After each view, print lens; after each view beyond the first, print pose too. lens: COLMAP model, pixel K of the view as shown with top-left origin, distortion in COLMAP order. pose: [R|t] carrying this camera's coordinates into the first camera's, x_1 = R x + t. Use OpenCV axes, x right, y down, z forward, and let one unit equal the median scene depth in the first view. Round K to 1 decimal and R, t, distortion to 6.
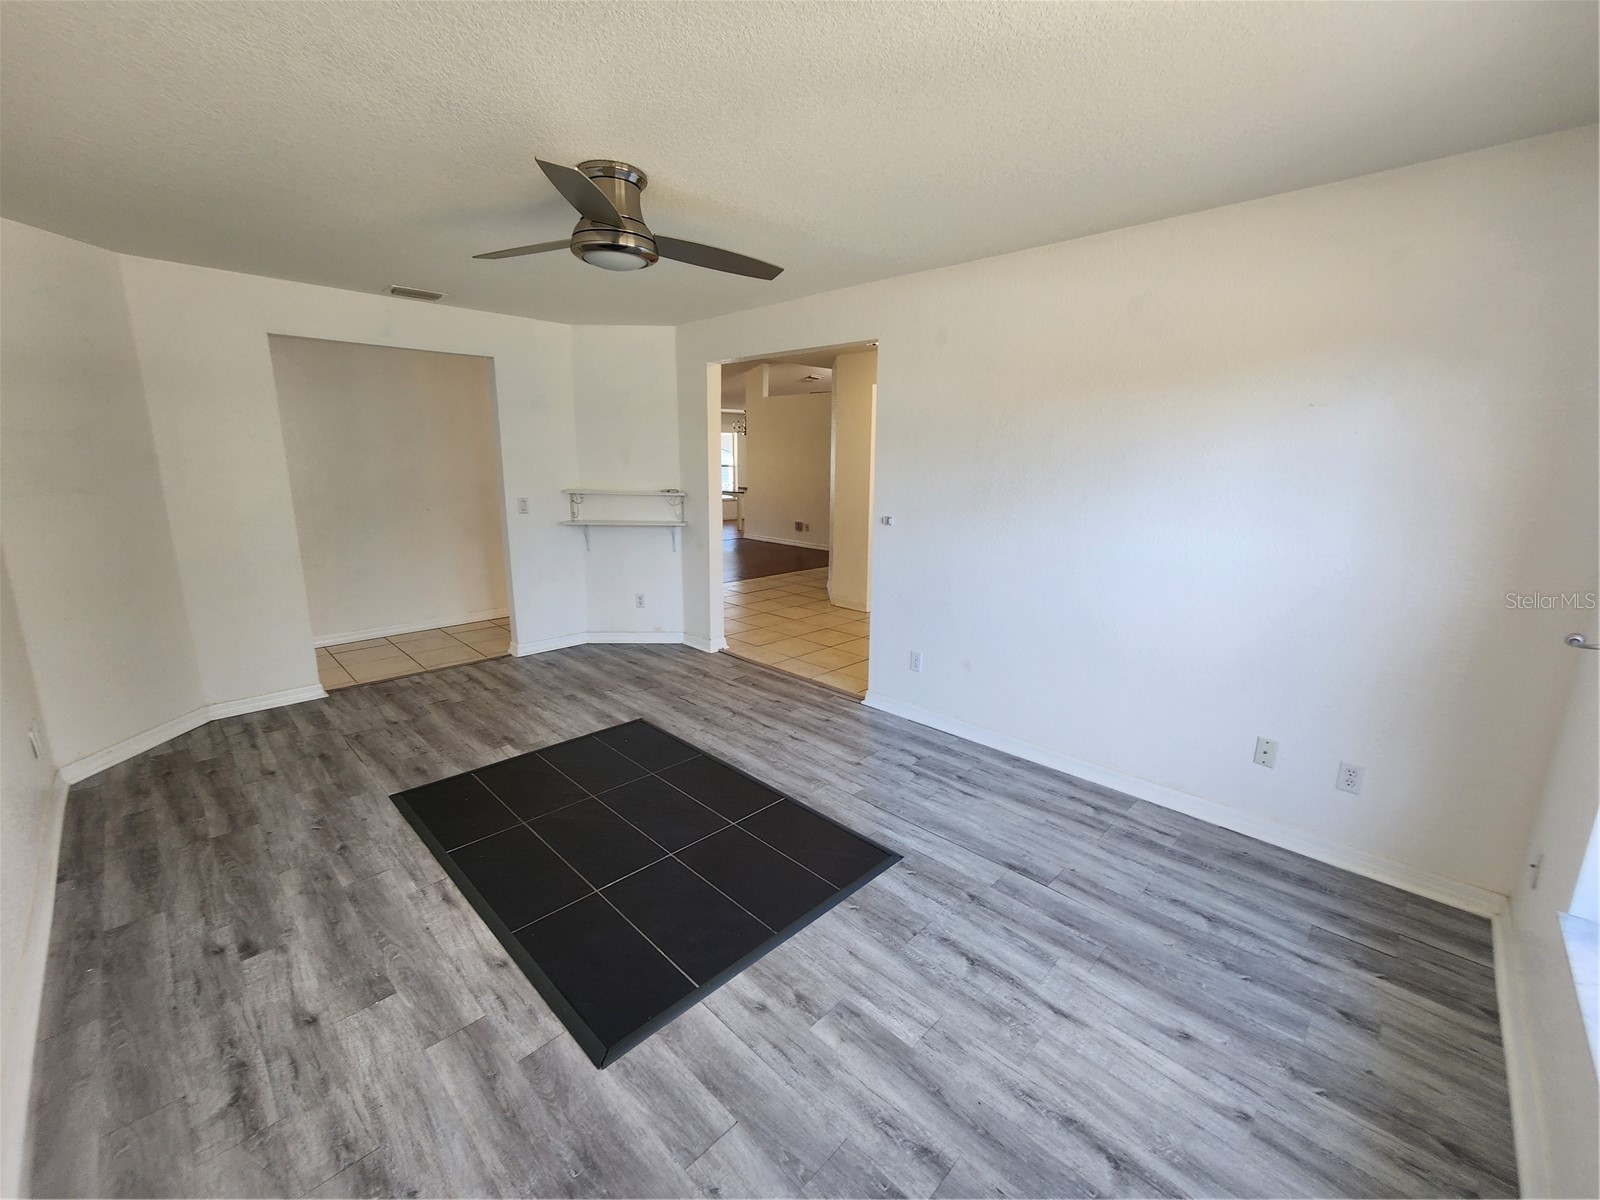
lens RADIAL K [[656.8, 0, 804.3], [0, 656.8, 597.6], [0, 0, 1]] dist [-0.003017, 0.000181]
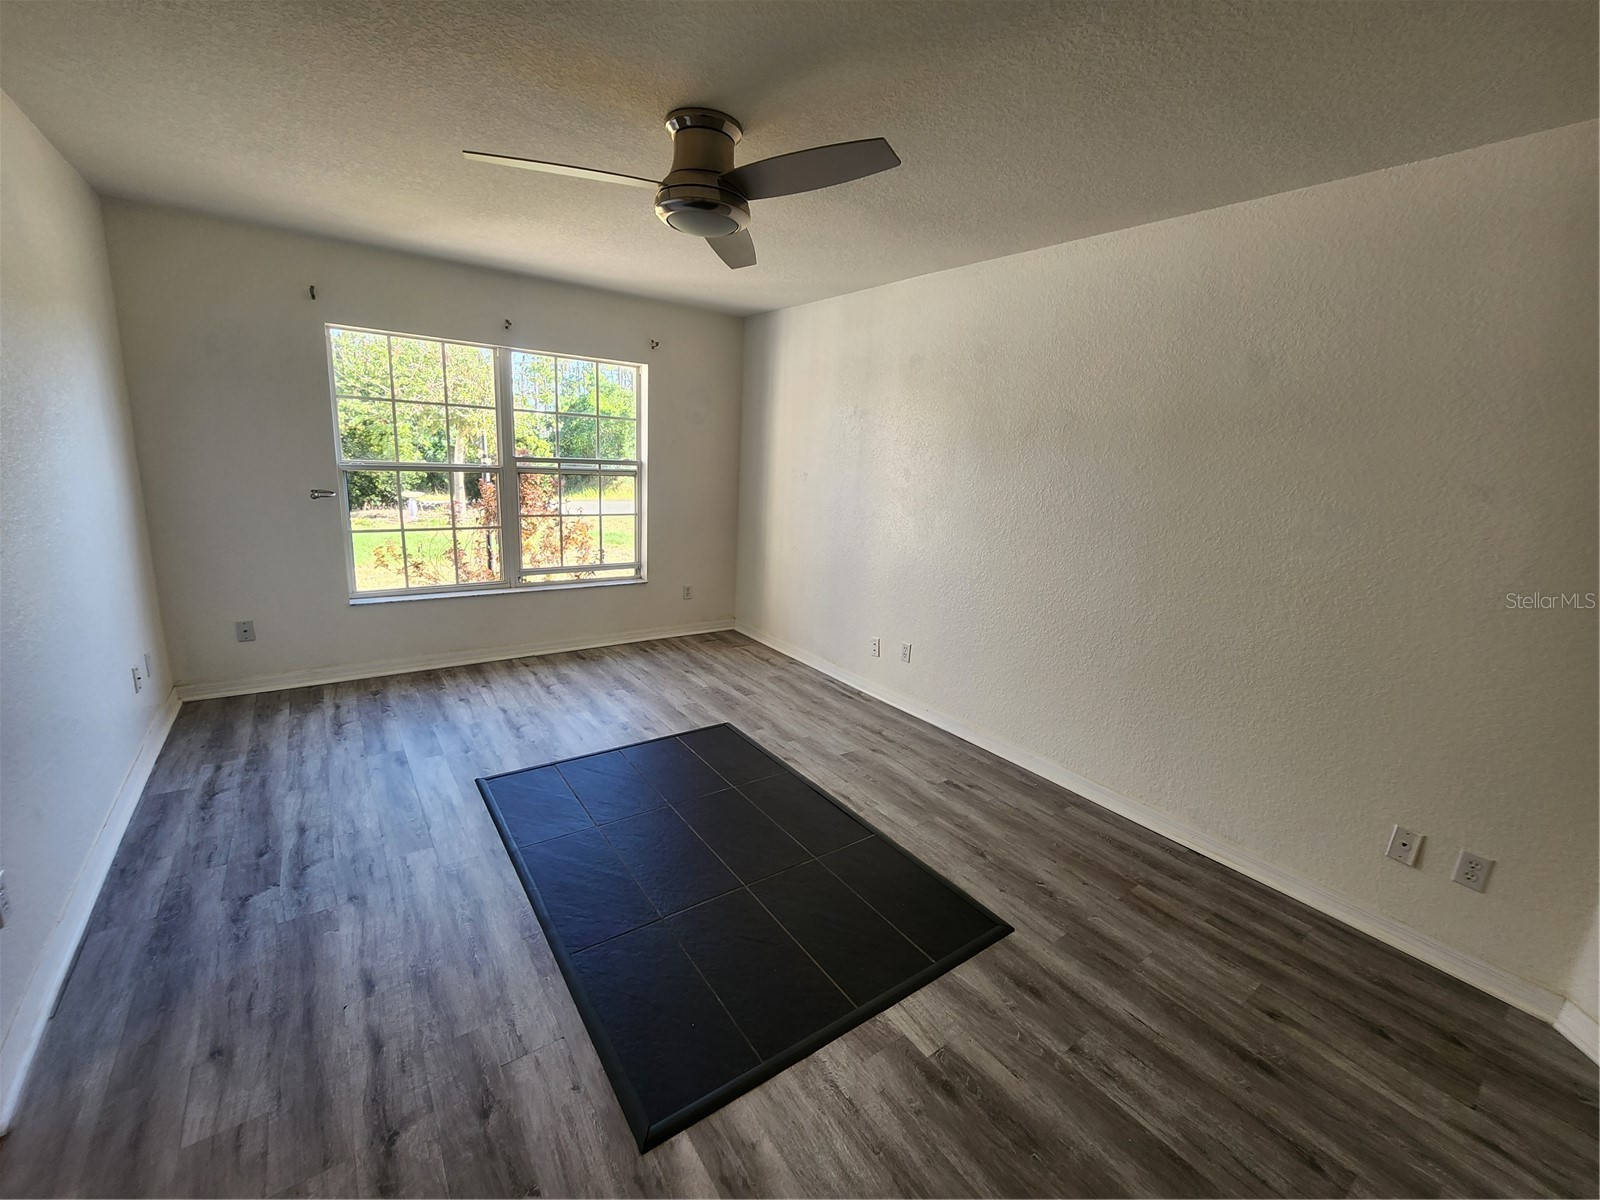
lens RADIAL K [[656.8, 0, 798.0], [0, 656.8, 595.2], [0, 0, 1]] dist [-0.003017, 0.000181]
pose [[-0.983335, -0.101386, 0.150907, -0.623250], [-0.029531, 0.908113, 0.417683, -0.449384], [-0.179388, 0.406266, -0.895973, 2.067163]]
